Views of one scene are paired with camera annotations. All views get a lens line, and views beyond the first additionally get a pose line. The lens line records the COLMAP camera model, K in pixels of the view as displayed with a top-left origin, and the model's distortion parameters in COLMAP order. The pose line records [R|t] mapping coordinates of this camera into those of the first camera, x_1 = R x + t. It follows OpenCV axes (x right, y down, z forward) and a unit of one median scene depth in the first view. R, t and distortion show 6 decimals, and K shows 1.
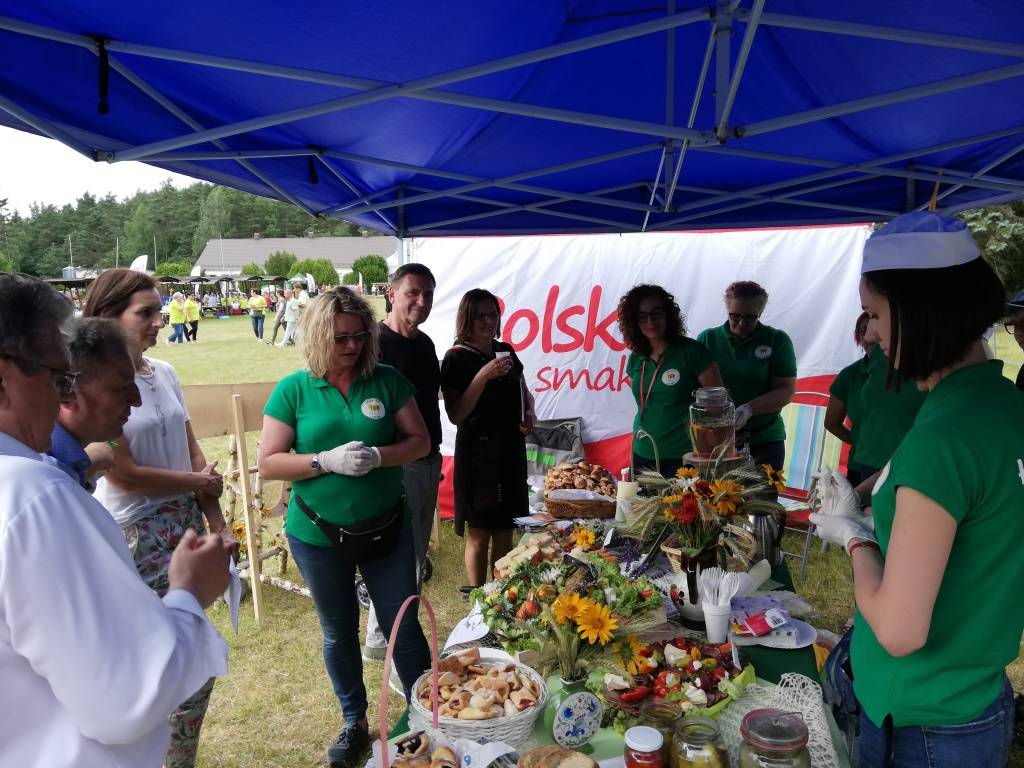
lens RADIAL K [[767.0, 0, 512.0], [0, 767.0, 384.0], [0, 0, 1]] dist [0.083540, -0.141400]
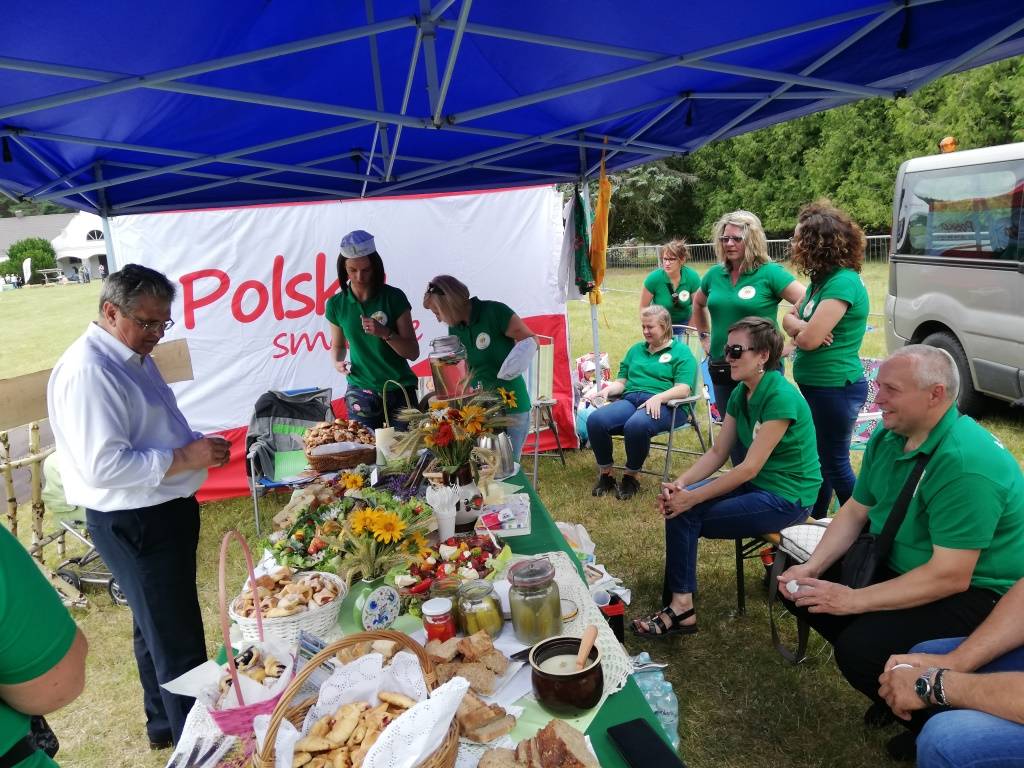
lens RADIAL K [[767.0, 0, 512.0], [0, 767.0, 384.0], [0, 0, 1]] dist [0.083540, -0.141400]
pose [[0.931702, -0.129155, 0.339485, -0.049219], [0.113947, 0.991394, 0.064445, 0.014019], [-0.344887, -0.021361, 0.938401, -0.111341]]
